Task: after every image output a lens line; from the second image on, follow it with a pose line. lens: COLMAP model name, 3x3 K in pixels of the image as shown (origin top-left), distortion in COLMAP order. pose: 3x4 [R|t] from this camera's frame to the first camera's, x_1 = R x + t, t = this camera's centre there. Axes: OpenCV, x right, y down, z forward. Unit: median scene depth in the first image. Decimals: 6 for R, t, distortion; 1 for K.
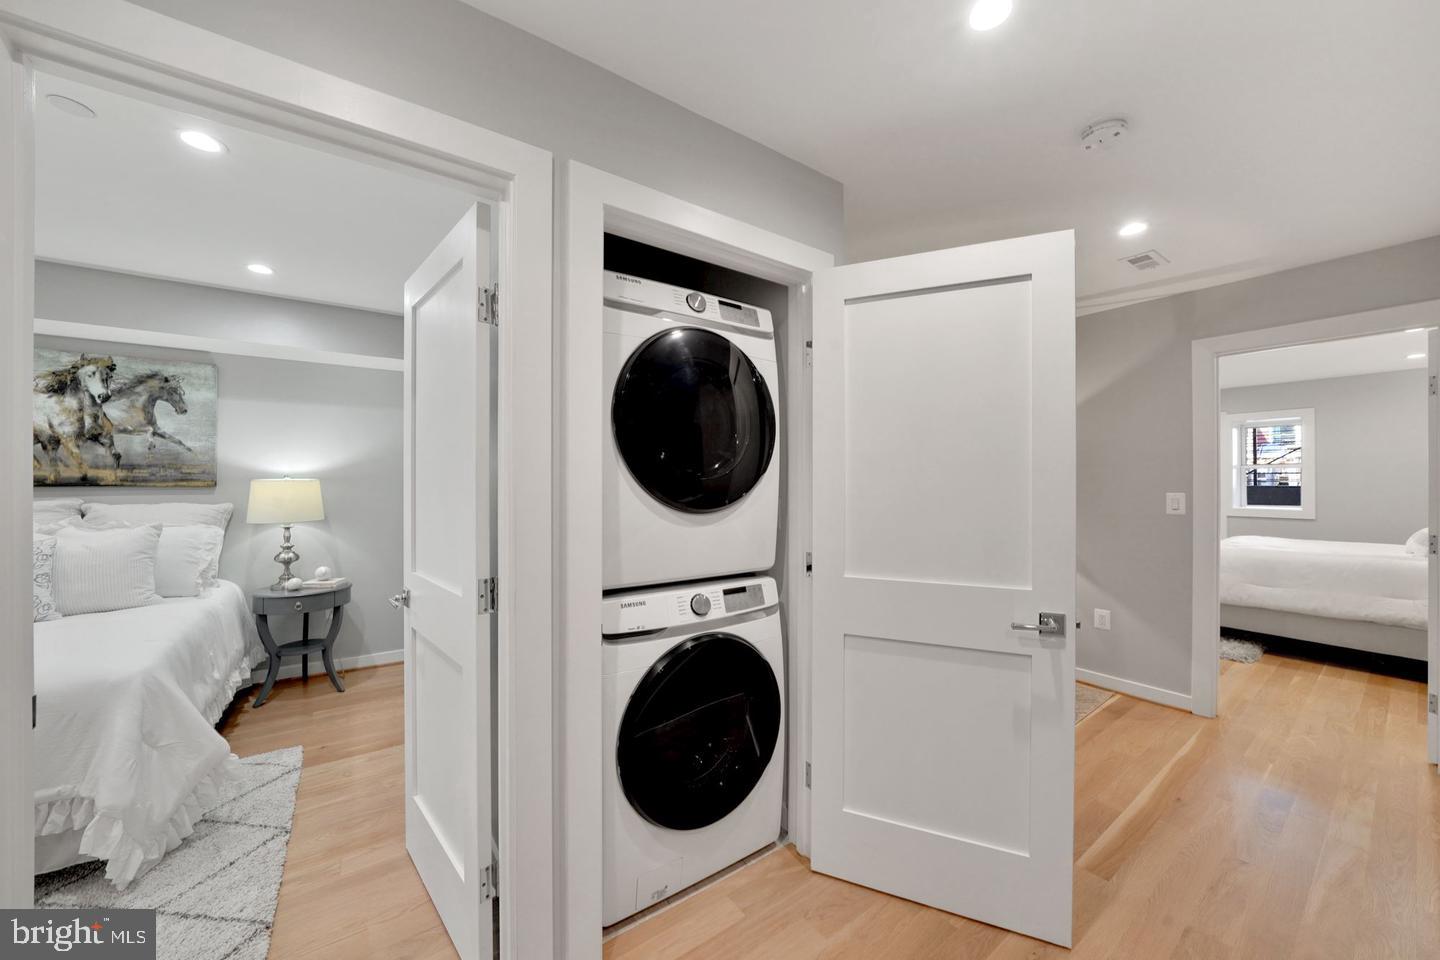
lens RADIAL K [[506.7, 0, 724.5], [0, 506.7, 481.6], [0, 0, 1]] dist [-0.005413, -0.000082]
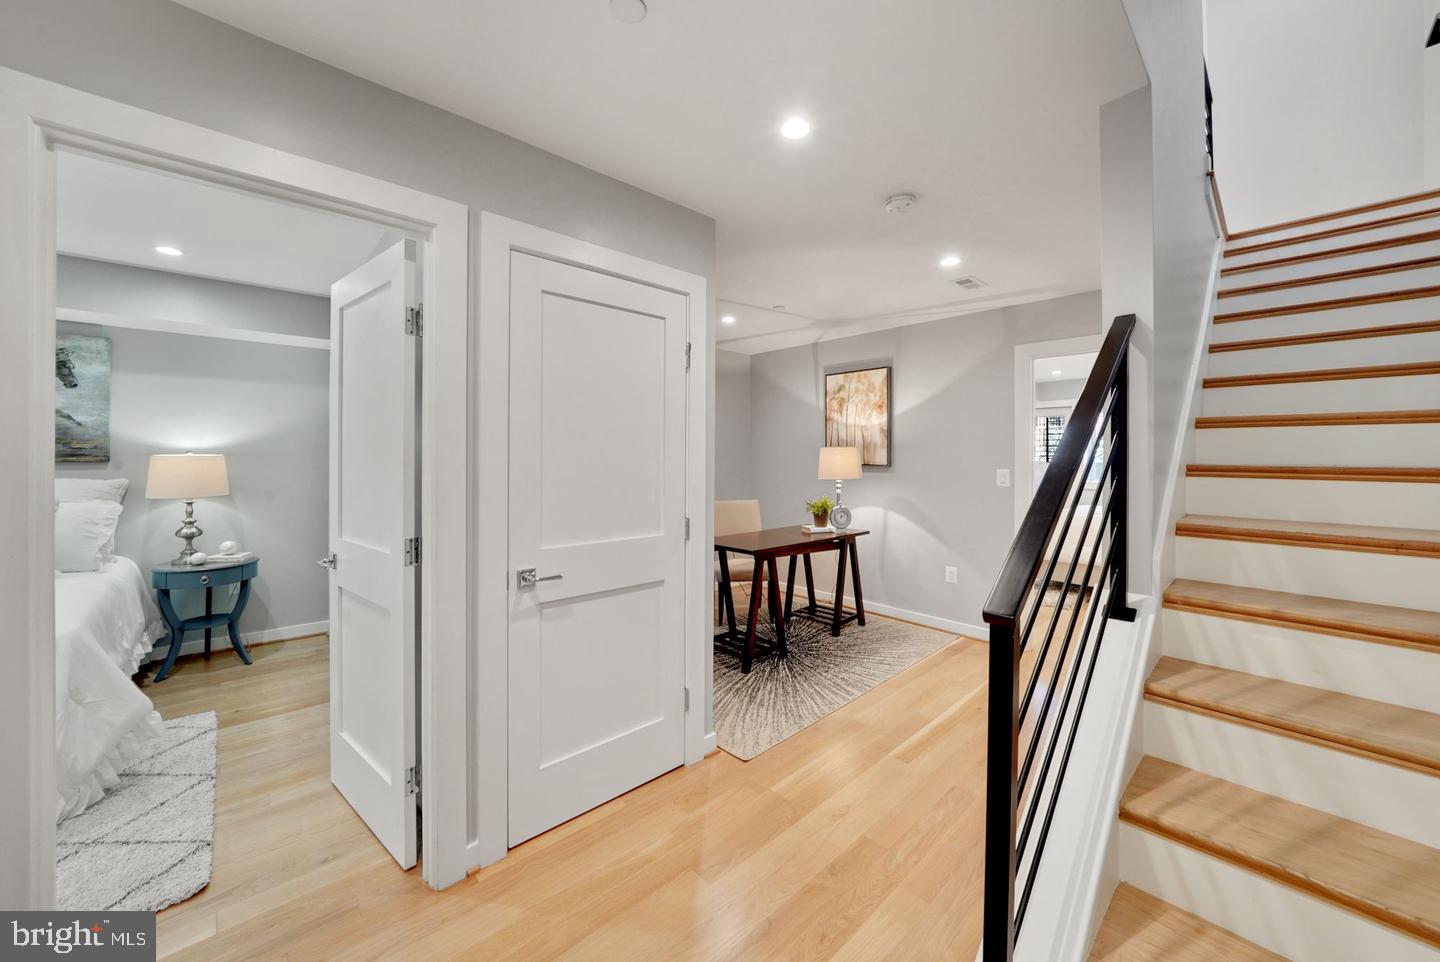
lens RADIAL K [[512.0, 0, 718.7], [0, 512.0, 457.3], [0, 0, 1]] dist [-0.006638, -0.000038]
pose [[0.991748, 0.003176, 0.128166, 0.051258], [-0.003470, 0.999992, 0.002071, -0.005804], [-0.128158, -0.002499, 0.991751, -0.148836]]
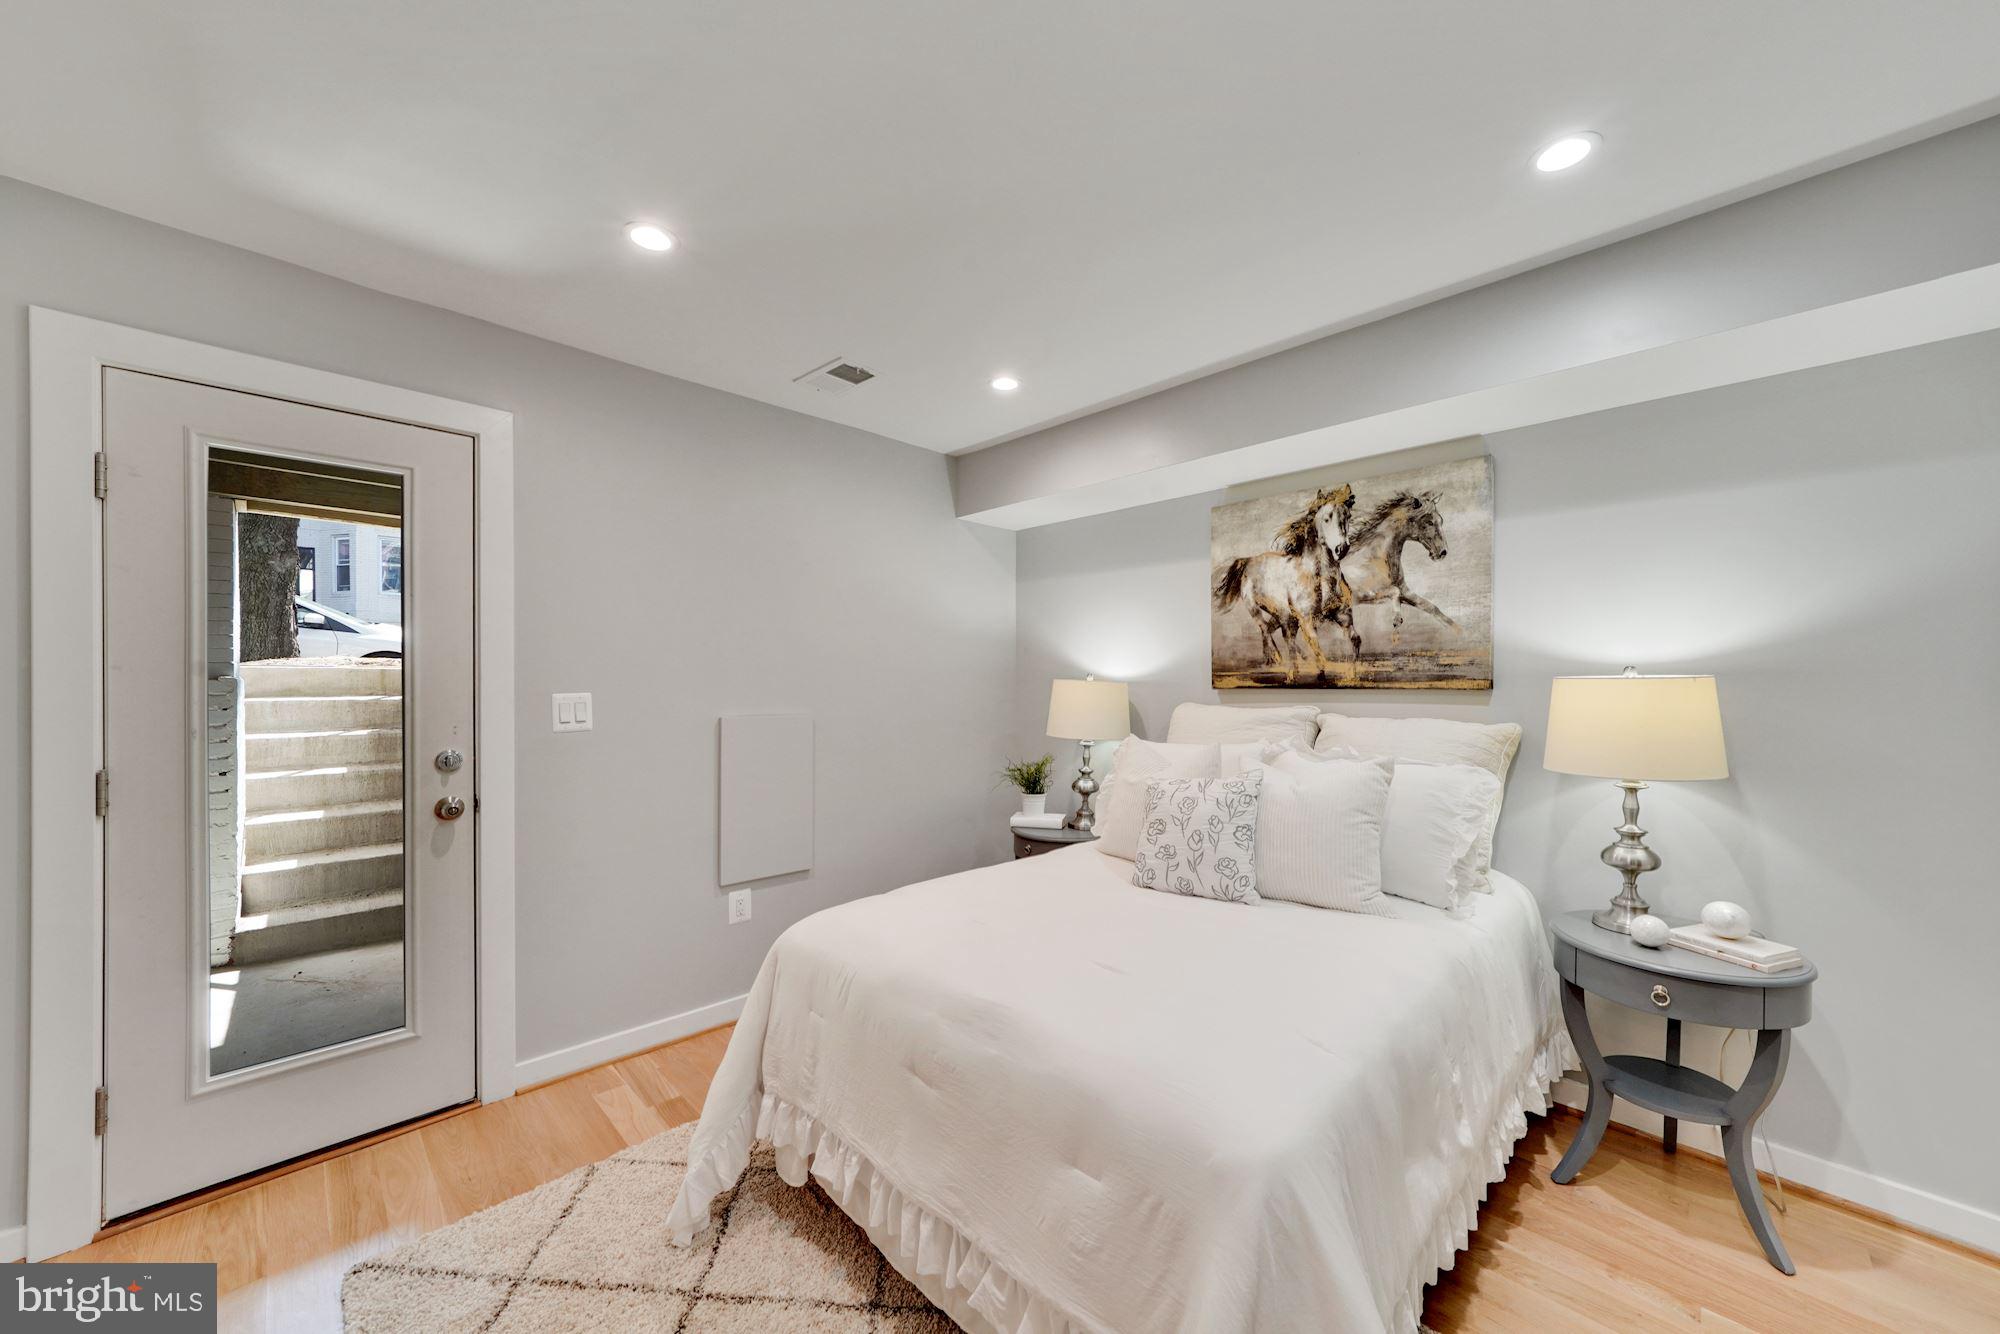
lens RADIAL K [[744.4, 0, 971.3], [0, 744.4, 682.7], [0, 0, 1]] dist [-0.005702, 0.000080]
pose [[0.136304, 0.002746, -0.990663, -0.350837], [0.001447, 0.999995, 0.002971, -0.001090], [0.990666, -0.001838, 0.136299, 0.394310]]
